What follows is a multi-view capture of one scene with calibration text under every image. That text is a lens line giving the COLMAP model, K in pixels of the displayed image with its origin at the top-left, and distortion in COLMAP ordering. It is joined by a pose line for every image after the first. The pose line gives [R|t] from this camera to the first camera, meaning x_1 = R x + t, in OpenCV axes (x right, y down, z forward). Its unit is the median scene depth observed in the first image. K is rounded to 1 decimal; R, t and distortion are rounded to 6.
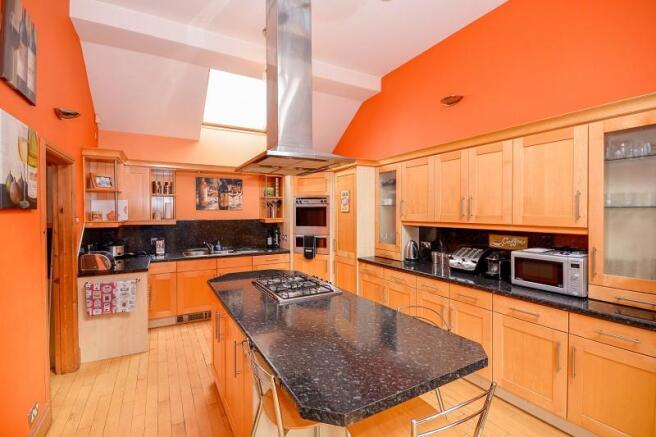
lens RADIAL K [[296.2, 0, 327.7], [0, 296.2, 214.6], [0, 0, 1]] dist [-0.023409, 0.000141]
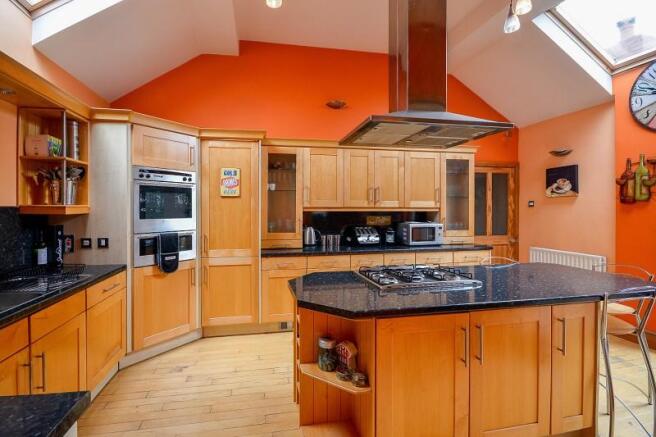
lens RADIAL K [[296.2, 0, 327.7], [0, 296.2, 214.6], [0, 0, 1]] dist [-0.023409, 0.000141]
pose [[0.290329, -0.010787, 0.956866, -0.574736], [0.011438, 0.999904, 0.007801, 0.032944], [-0.956859, 0.008680, 0.290424, 0.541496]]
